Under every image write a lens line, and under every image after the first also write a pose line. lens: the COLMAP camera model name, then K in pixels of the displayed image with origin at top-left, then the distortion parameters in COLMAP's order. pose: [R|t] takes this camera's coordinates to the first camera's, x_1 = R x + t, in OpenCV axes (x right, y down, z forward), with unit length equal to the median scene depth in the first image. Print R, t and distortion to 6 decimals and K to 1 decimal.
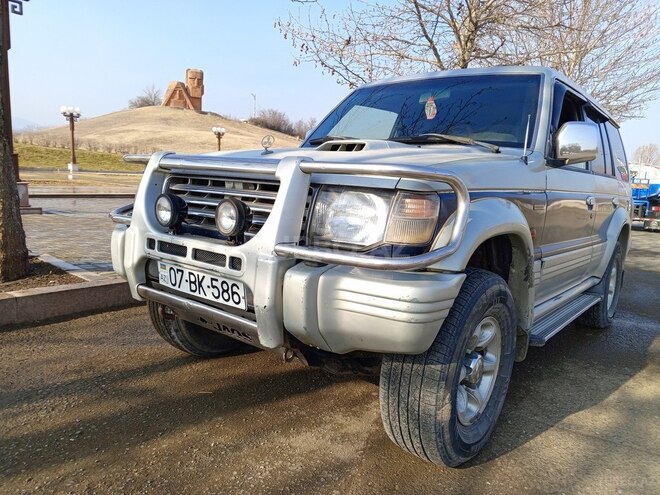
lens RADIAL K [[494.2, 0, 332.0], [0, 494.2, 250.9], [0, 0, 1]] dist [0.028182, -0.043515]
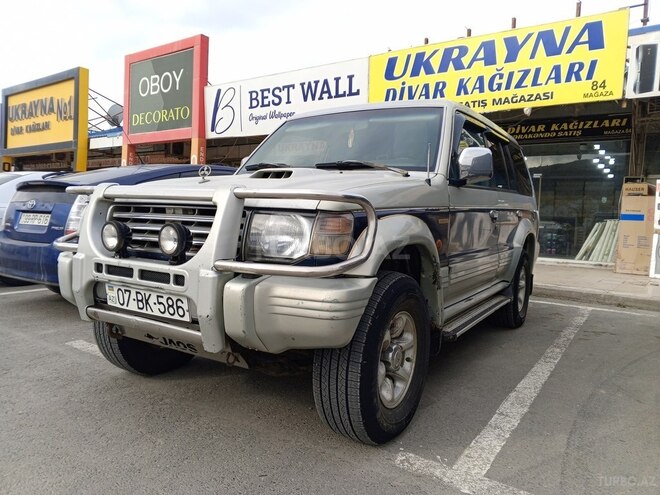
lens RADIAL K [[494.2, 0, 329.8], [0, 494.2, 248.0], [0, 0, 1]] dist [0.028182, -0.043515]
pose [[0.992911, -0.044160, 0.110351, 0.022292], [0.049744, 0.997590, -0.048371, 0.021642], [-0.107949, 0.053518, 0.992715, -0.149710]]
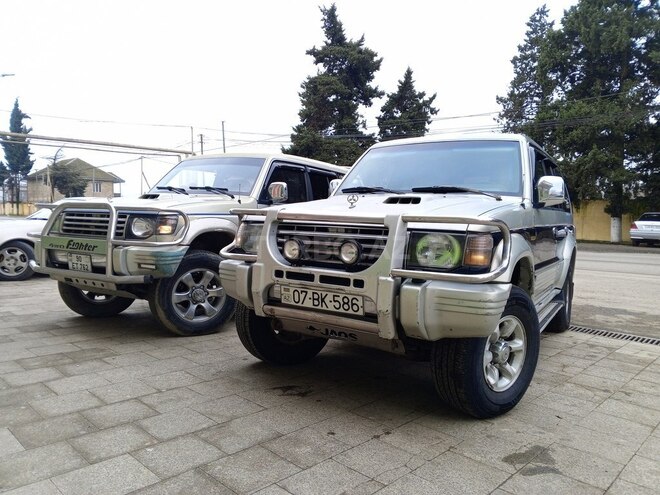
lens RADIAL K [[494.2, 0, 320.0], [0, 494.2, 239.2], [0, 0, 1]] dist [0.028182, -0.043515]
pose [[0.993973, -0.035192, 0.103821, -0.418533], [0.043472, 0.995958, -0.078601, 0.003710], [-0.100635, 0.082641, 0.991485, -0.438083]]
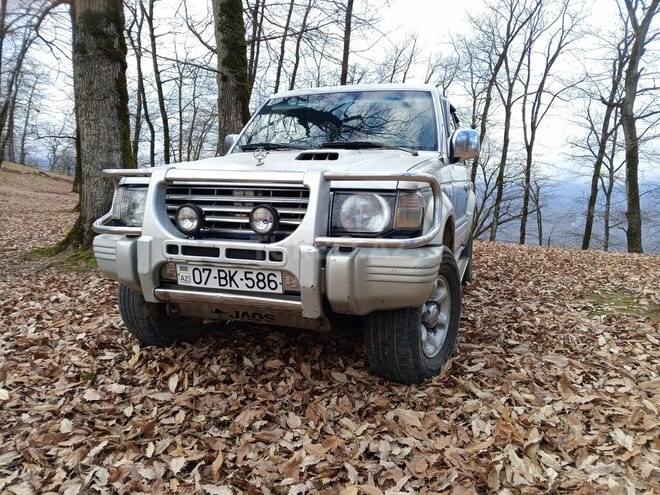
lens RADIAL K [[494.2, 0, 346.4], [0, 494.2, 240.9], [0, 0, 1]] dist [0.028182, -0.043515]
pose [[0.929087, -0.097635, 0.356743, -0.426129], [0.097219, 0.995079, 0.019144, -0.018162], [-0.356856, 0.016896, 0.934007, -0.205757]]
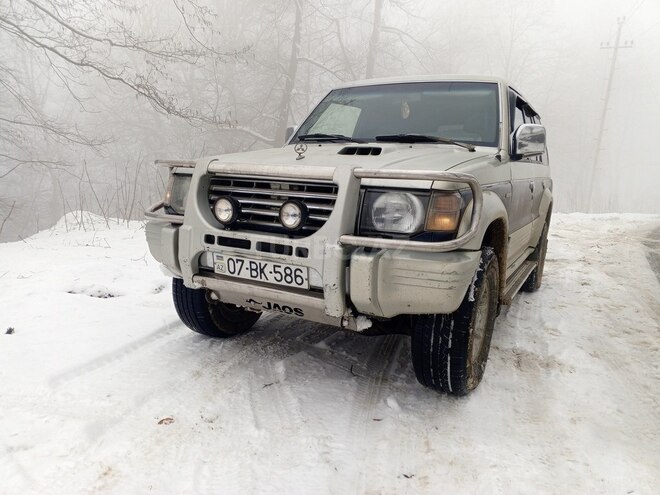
lens RADIAL K [[494.2, 0, 332.2], [0, 494.2, 250.0], [0, 0, 1]] dist [0.028182, -0.043515]
pose [[0.984665, -0.053132, 0.166166, -0.295800], [0.046309, 0.997928, 0.044674, -0.029340], [-0.168195, -0.036294, 0.985085, -0.215494]]
